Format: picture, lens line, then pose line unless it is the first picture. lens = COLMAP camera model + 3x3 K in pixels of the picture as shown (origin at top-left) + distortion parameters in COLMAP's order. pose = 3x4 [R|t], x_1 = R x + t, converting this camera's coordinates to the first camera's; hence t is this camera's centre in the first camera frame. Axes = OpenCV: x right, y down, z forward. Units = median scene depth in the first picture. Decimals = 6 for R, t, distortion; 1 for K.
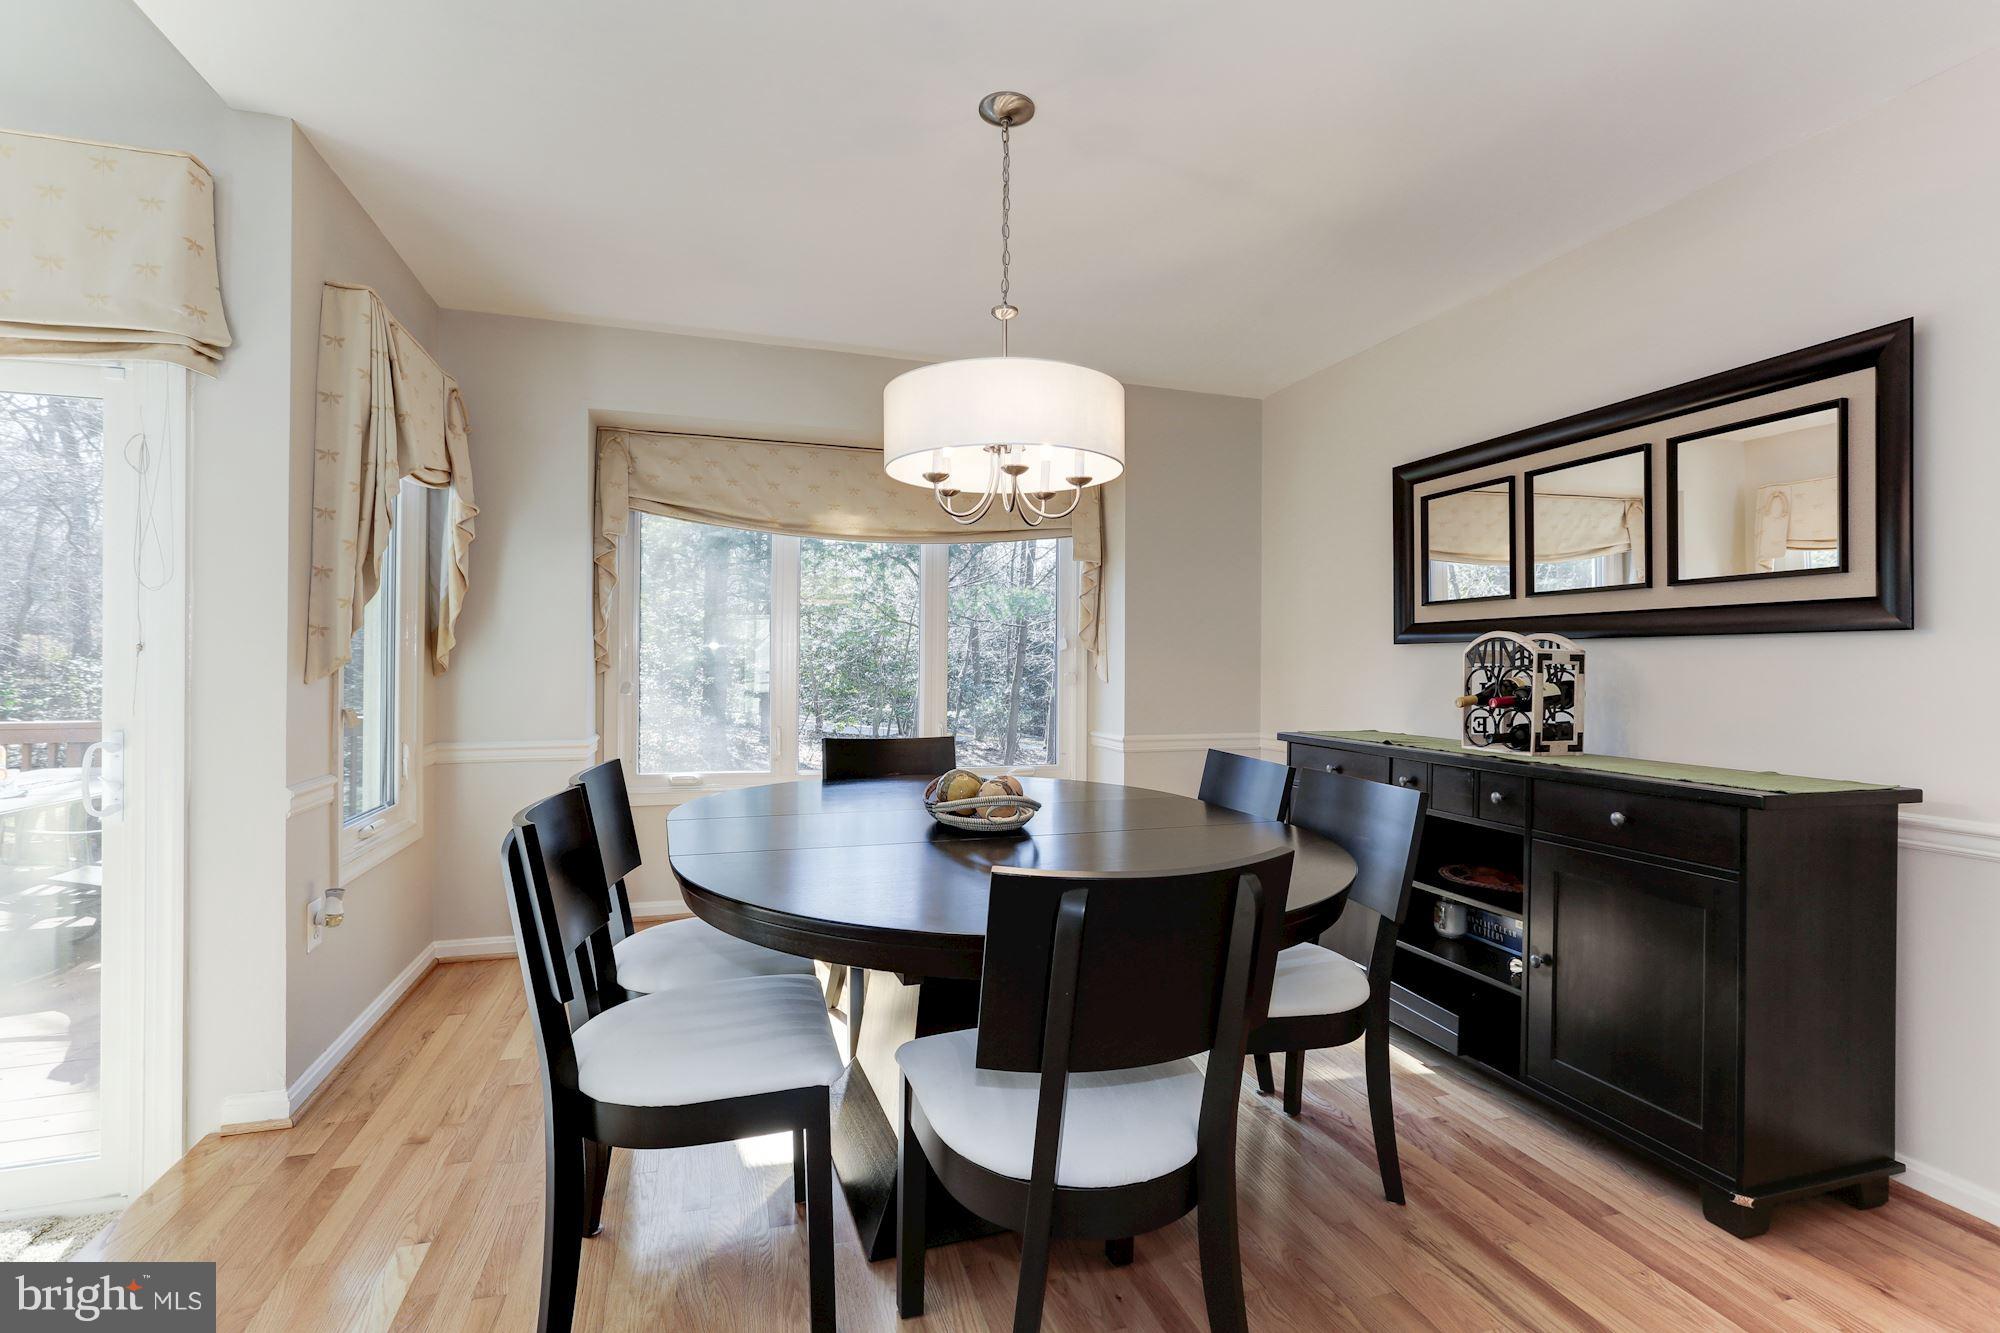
lens RADIAL K [[912.2, 0, 1011.4], [0, 912.2, 660.0], [0, 0, 1]] dist [-0.000629, 0.000684]
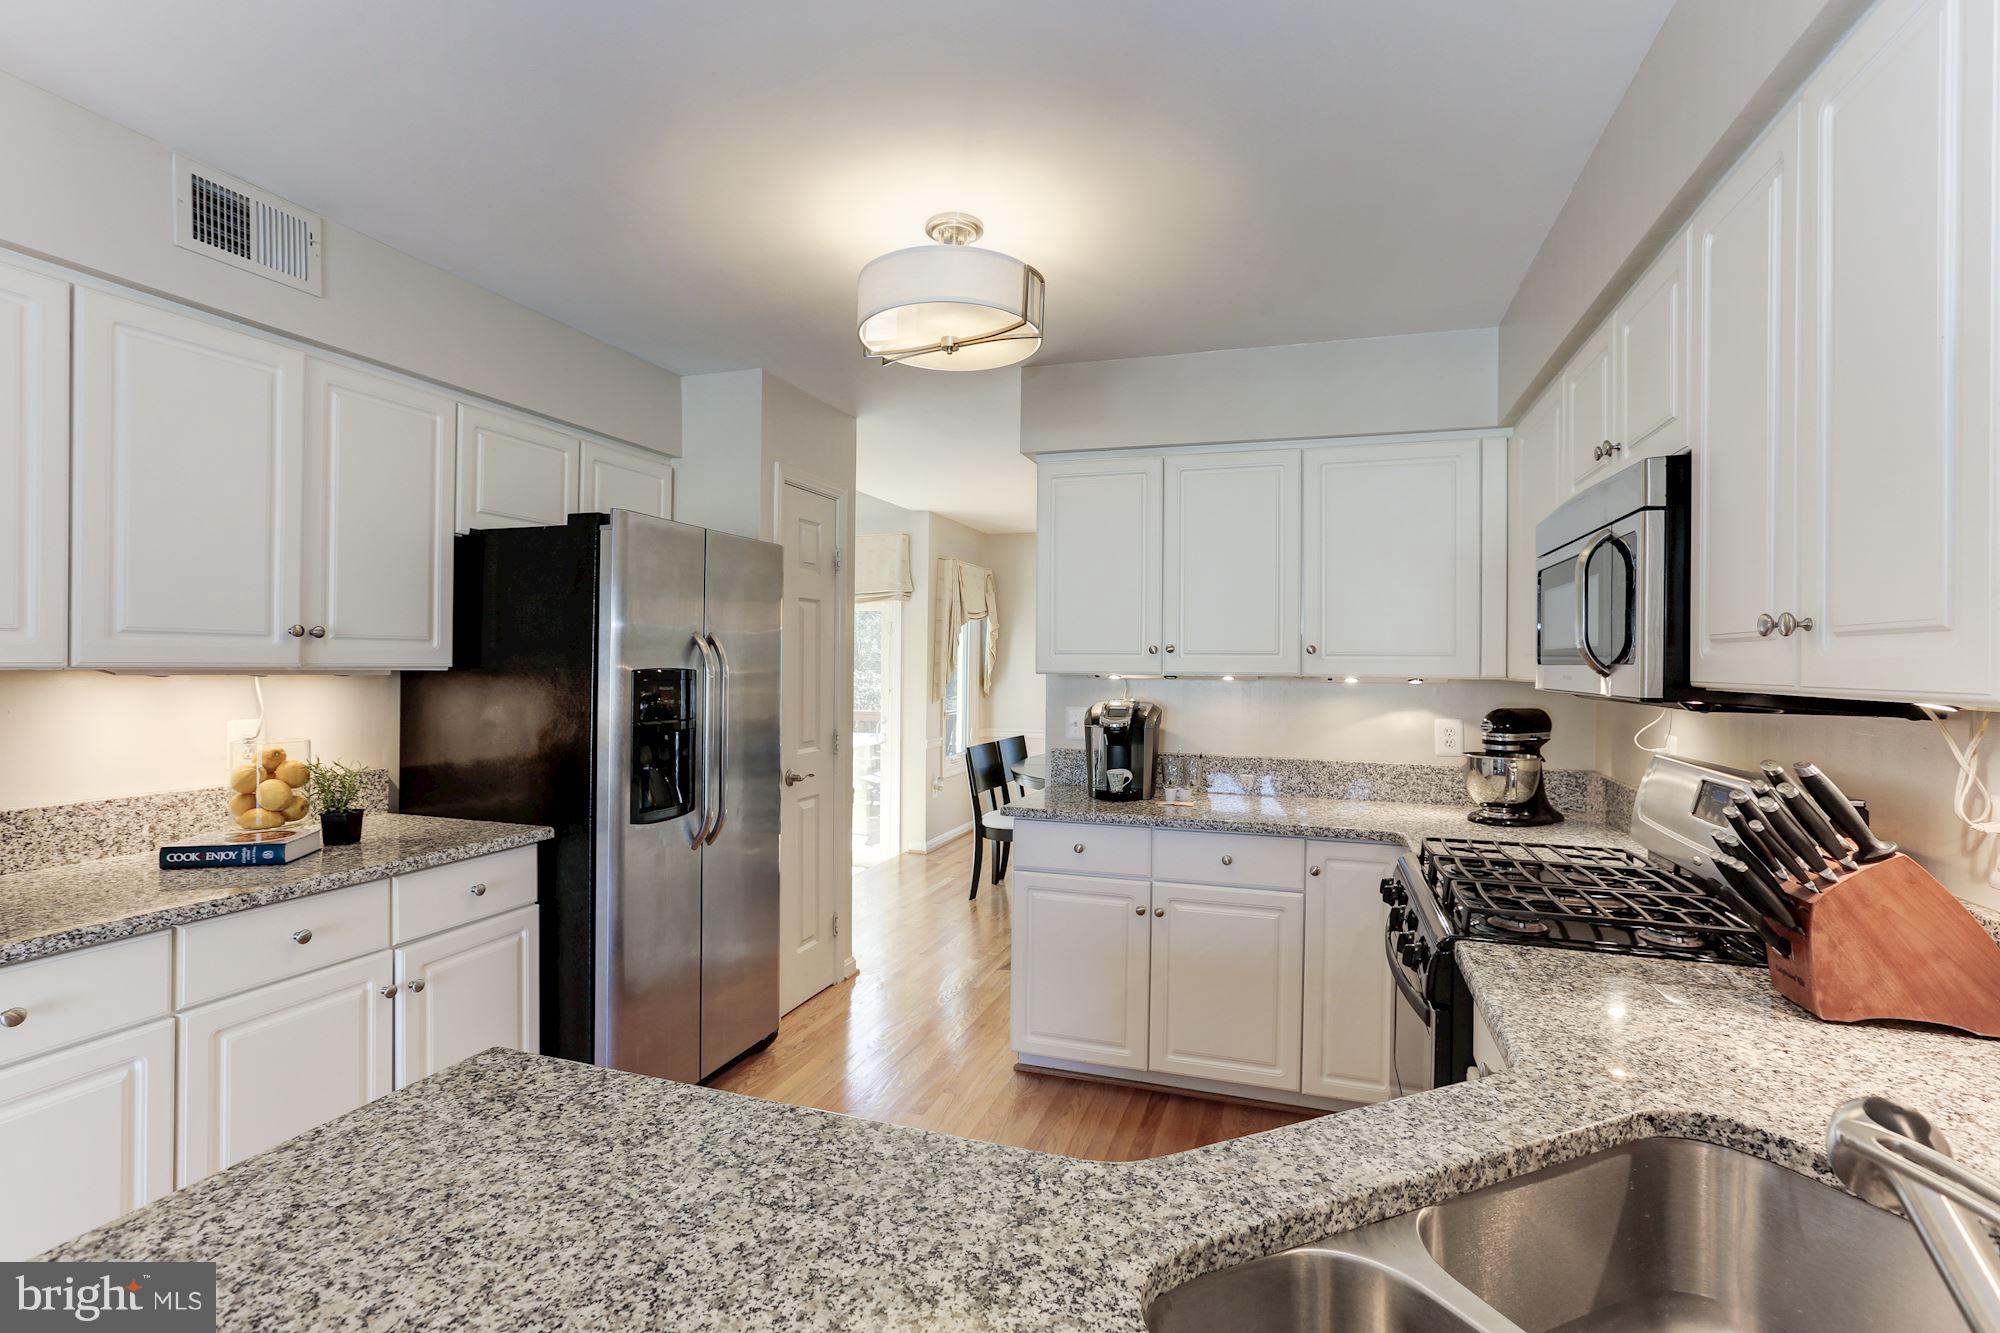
lens RADIAL K [[912.2, 0, 1011.4], [0, 912.2, 660.0], [0, 0, 1]] dist [-0.000629, 0.000684]
pose [[0.803858, 0.008573, -0.594759, 1.084518], [-0.006802, 0.999963, 0.005221, -0.122617], [0.594782, -0.000151, 0.803887, -1.109033]]
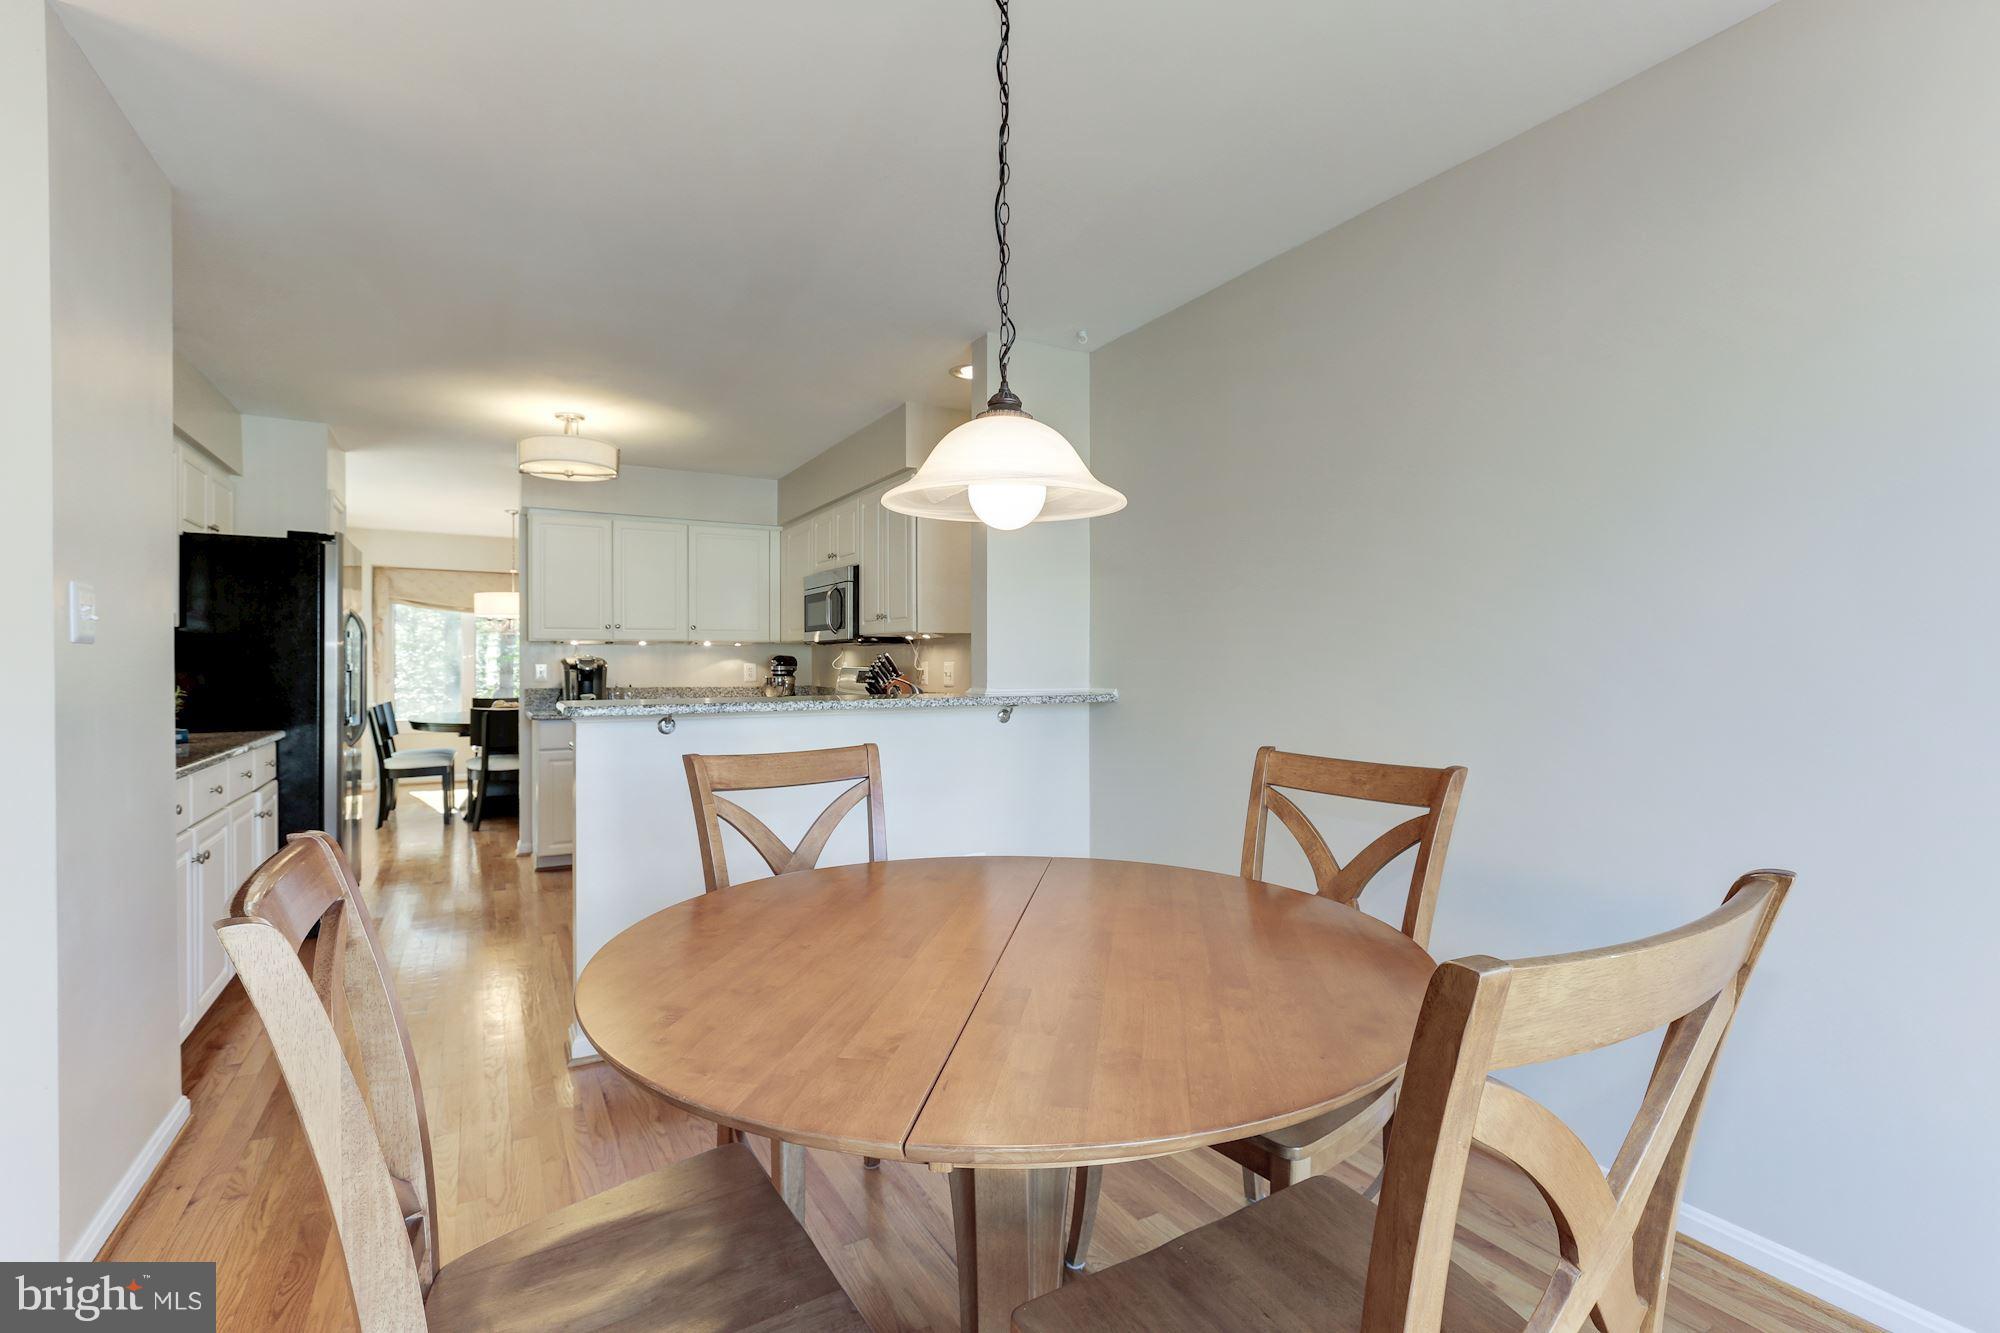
lens RADIAL K [[912.2, 0, 1011.4], [0, 912.2, 660.0], [0, 0, 1]] dist [-0.000629, 0.000684]
pose [[0.975601, -0.000204, 0.219552, 0.961602], [-0.000890, 0.999988, 0.004881, -0.054189], [-0.219550, -0.004957, 0.975589, -2.520113]]
